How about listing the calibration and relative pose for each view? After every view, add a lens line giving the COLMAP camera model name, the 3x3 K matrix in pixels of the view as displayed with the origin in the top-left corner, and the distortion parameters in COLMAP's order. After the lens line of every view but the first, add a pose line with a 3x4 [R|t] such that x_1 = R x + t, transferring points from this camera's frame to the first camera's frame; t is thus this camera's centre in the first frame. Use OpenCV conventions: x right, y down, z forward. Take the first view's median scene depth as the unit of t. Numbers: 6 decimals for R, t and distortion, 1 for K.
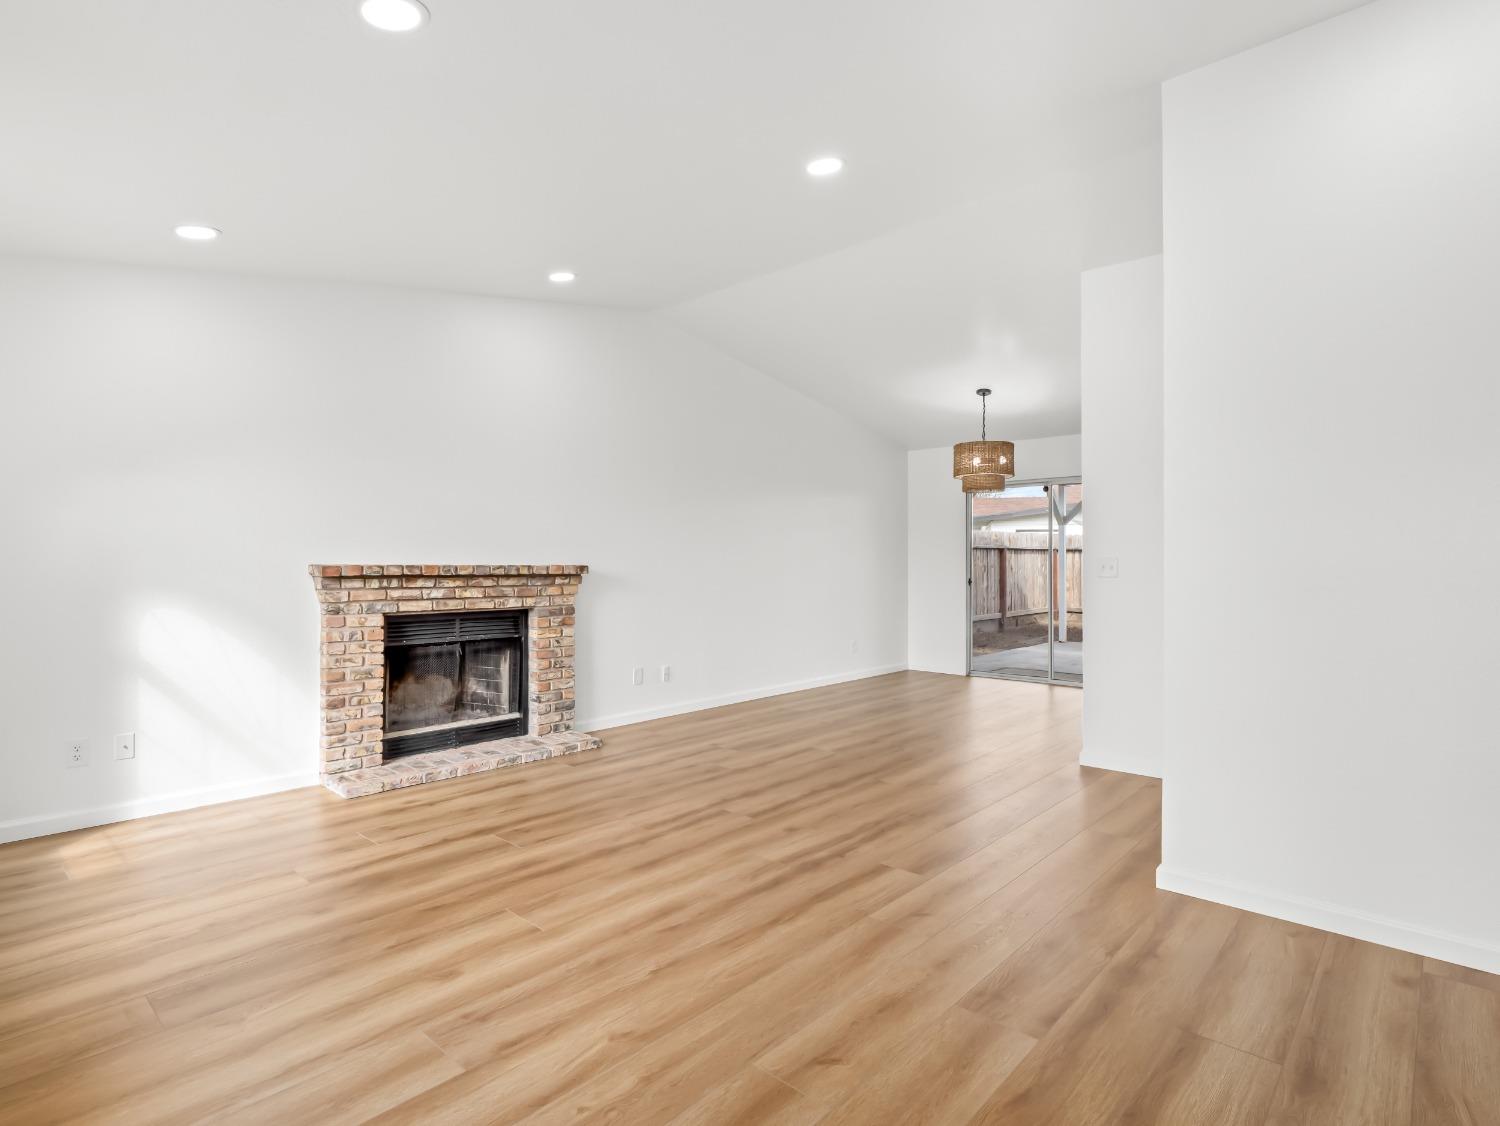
lens RADIAL K [[770.5, 0, 744.2], [0, 770.5, 561.2], [0, 0, 1]] dist [-0.004742, -0.001842]
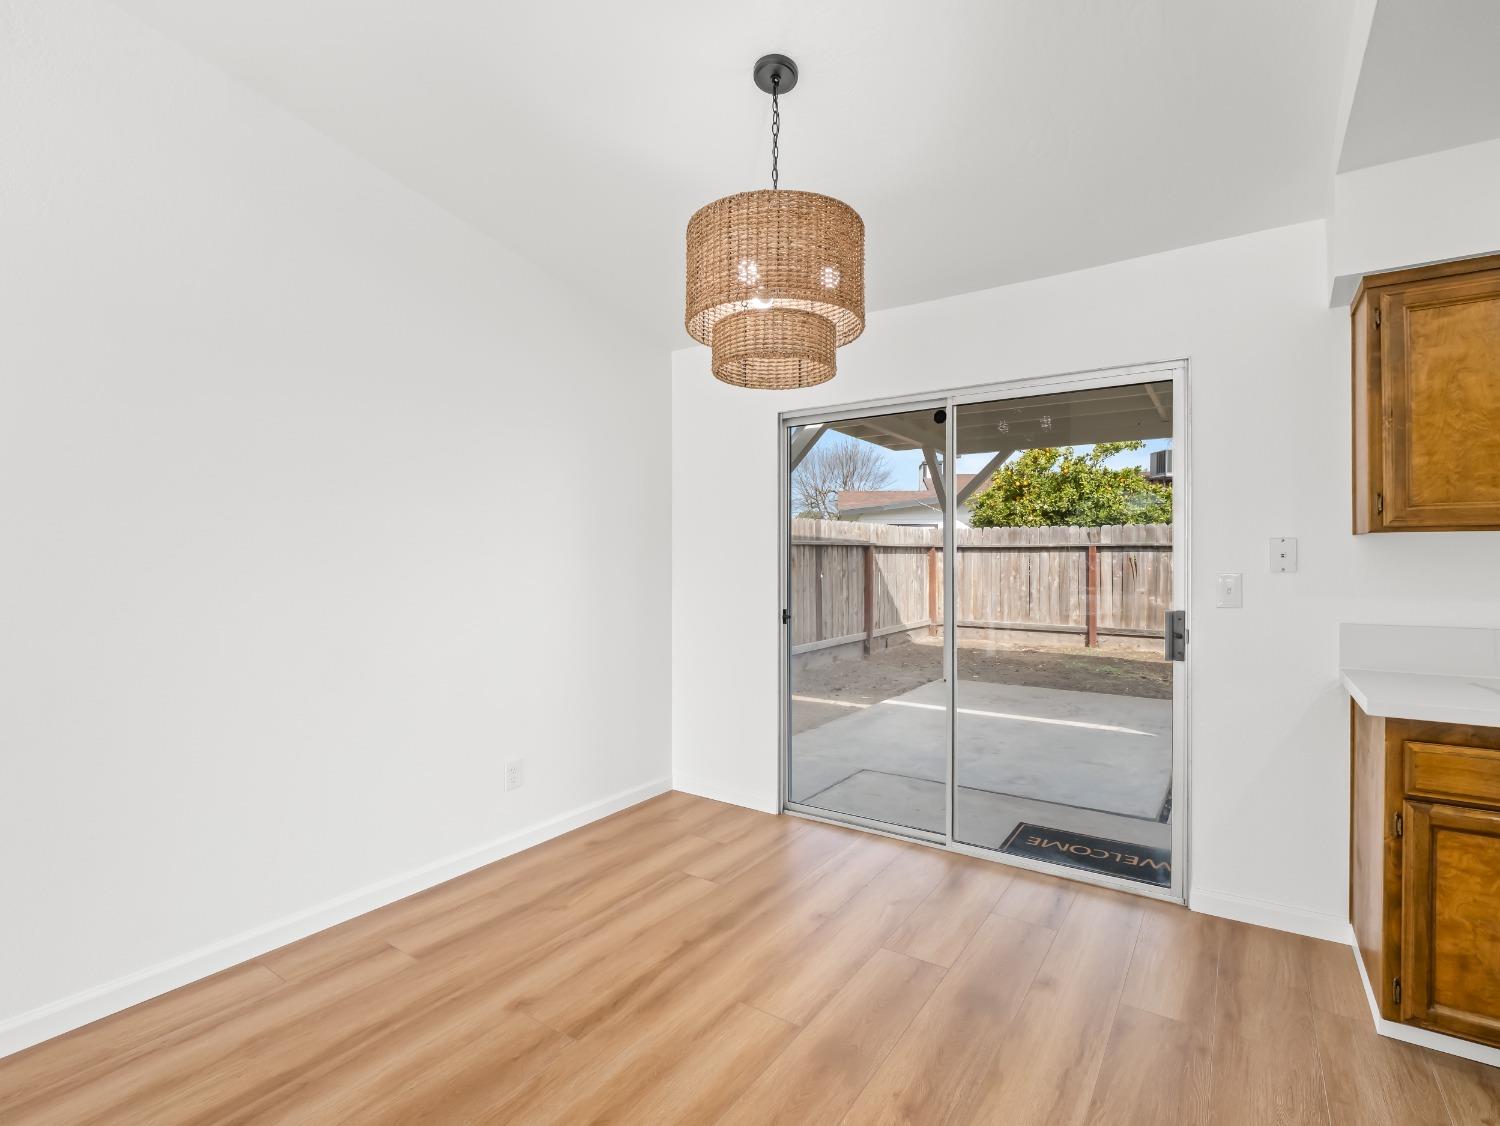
lens RADIAL K [[729.8, 0, 760.8], [0, 729.8, 553.8], [0, 0, 1]] dist [-0.013151, -0.000228]
pose [[0.986329, -0.000024, 0.164787, 0.450786], [0.000627, 0.999993, -0.003604, -0.023550], [-0.164786, 0.003658, 0.986323, 1.239212]]
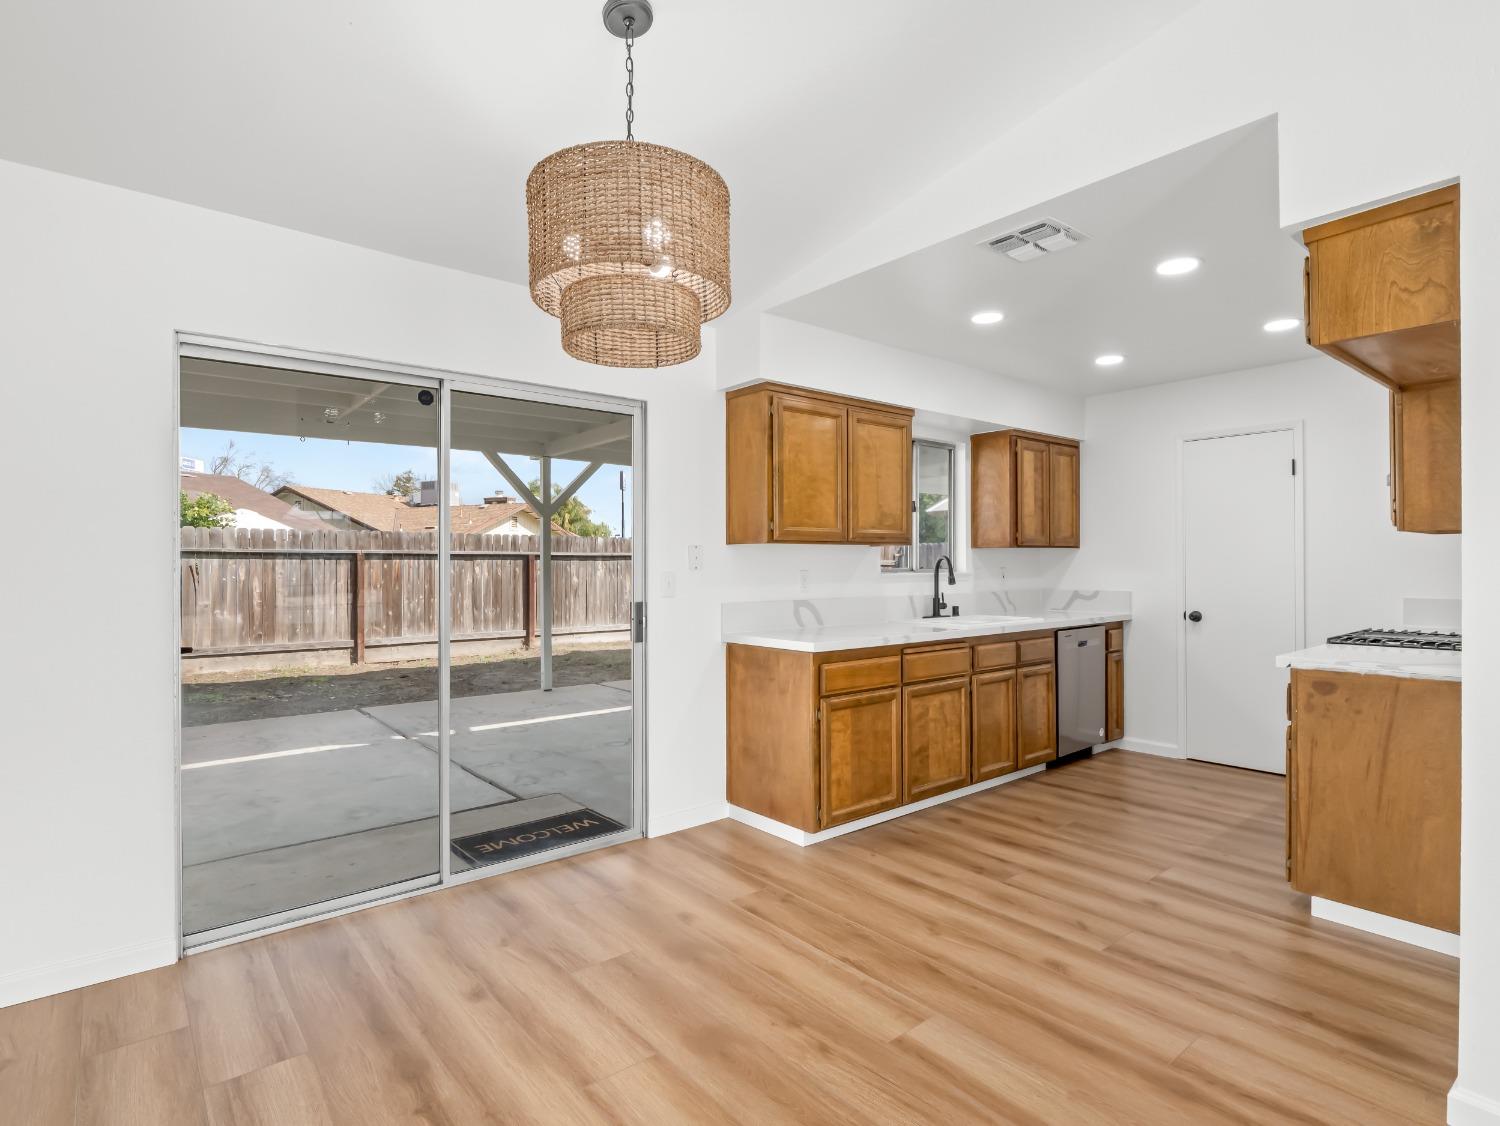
lens RADIAL K [[770.5, 0, 743.7], [0, 770.5, 561.1], [0, 0, 1]] dist [-0.004742, -0.001842]
pose [[0.133993, 0.004220, 0.990973, 0.052841], [0.003343, 0.999983, -0.004710, -0.015098], [-0.990977, 0.003944, 0.133977, 1.625862]]
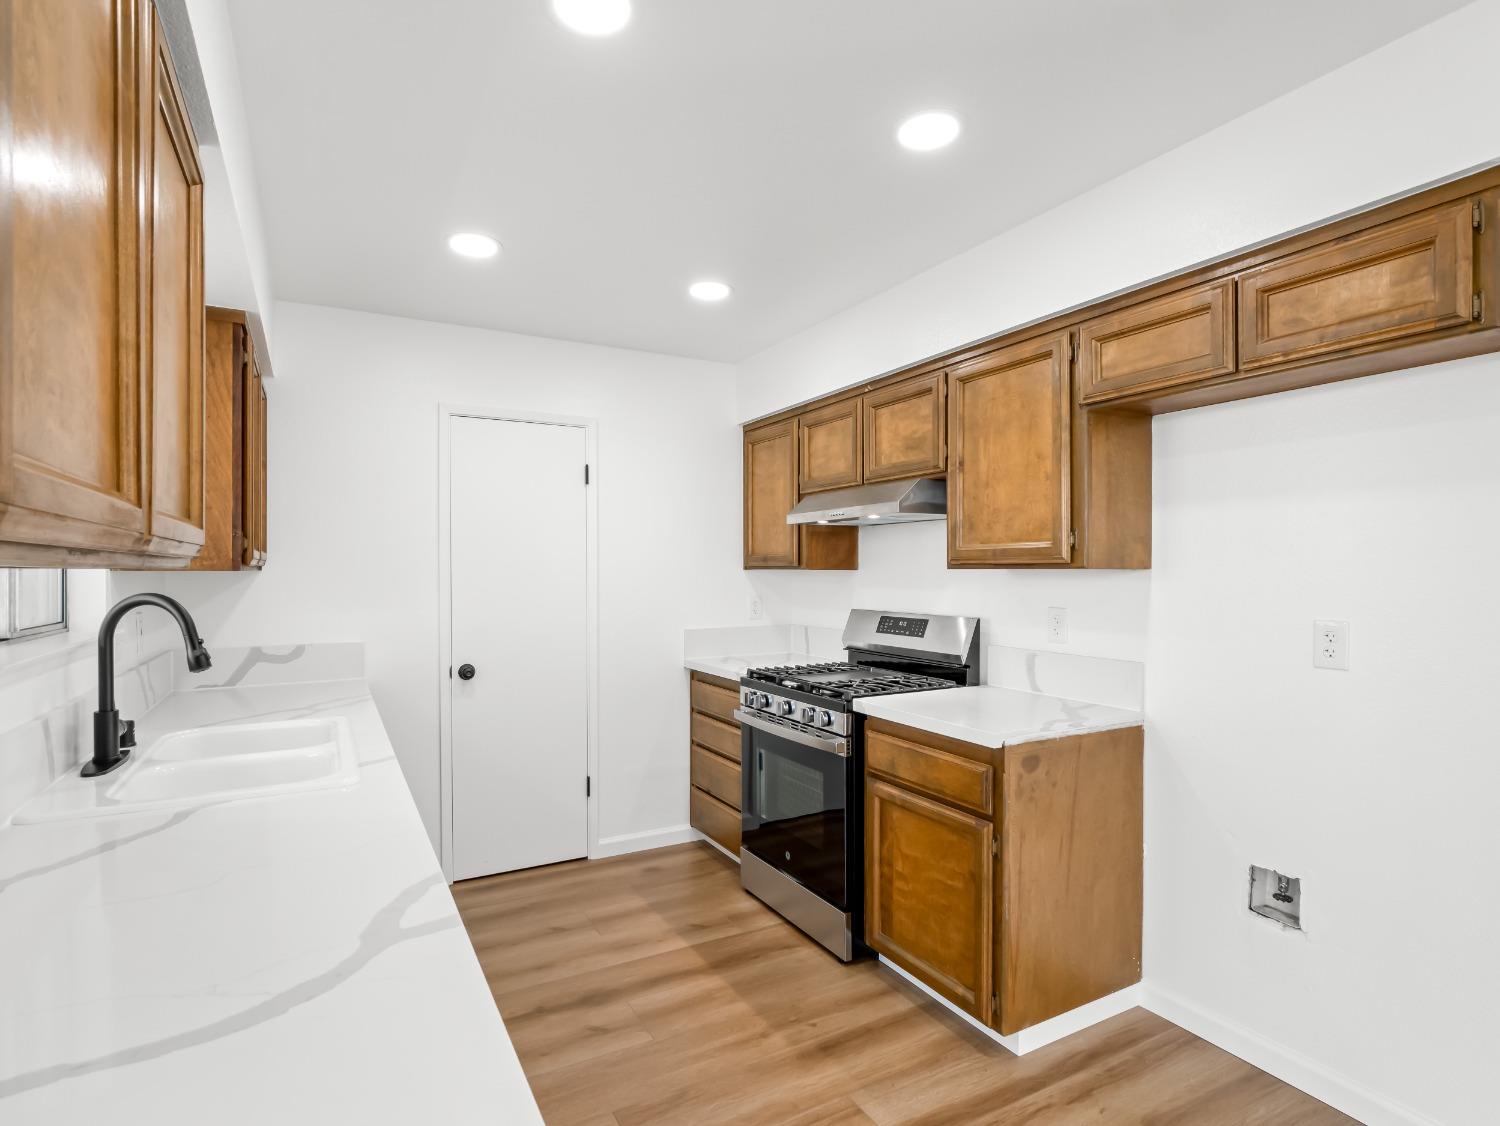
lens RADIAL K [[770.5, 0, 753.7], [0, 770.5, 576.5], [0, 0, 1]] dist [-0.004742, -0.001842]
pose [[-0.951642, -0.000510, 0.307208, 0.866262], [0.001275, 0.999983, 0.005609, -0.040687], [-0.307206, 0.005729, -0.951626, 1.792591]]
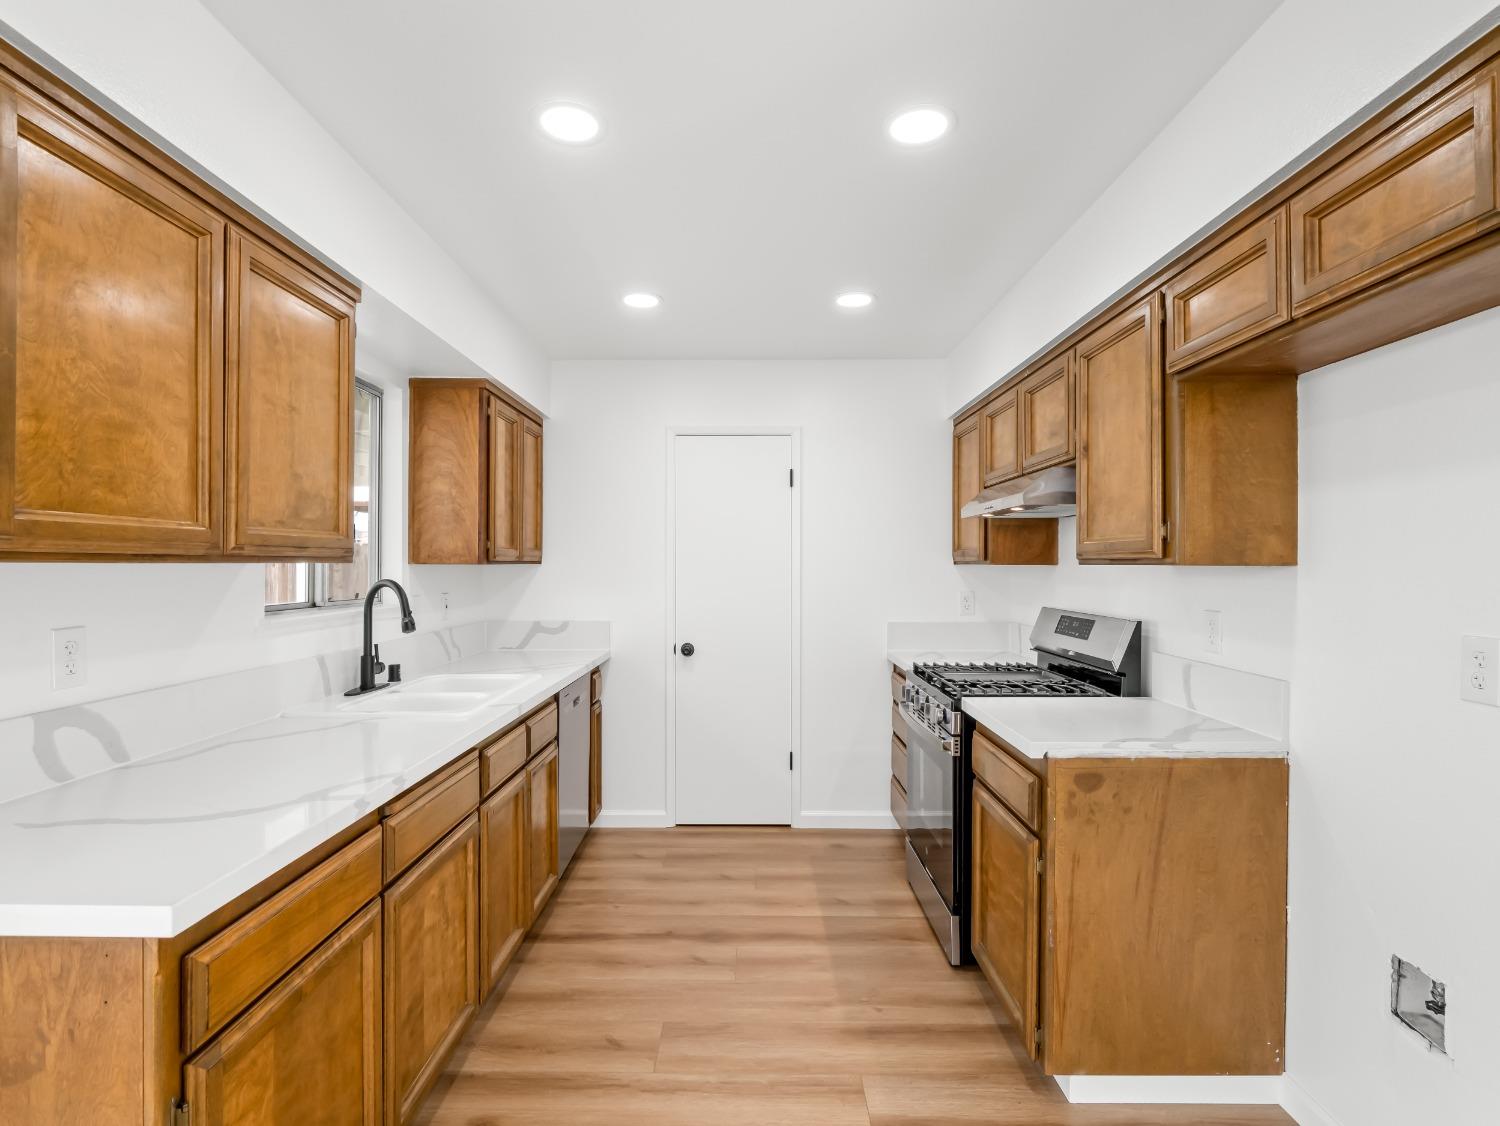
lens RADIAL K [[770.5, 0, 745.0], [0, 770.5, 567.1], [0, 0, 1]] dist [-0.004742, -0.001842]
pose [[-0.675993, -0.003951, 0.736897, 0.621024], [-0.002756, 0.999992, 0.002834, -0.042259], [-0.736903, -0.000115, -0.675999, 1.700433]]
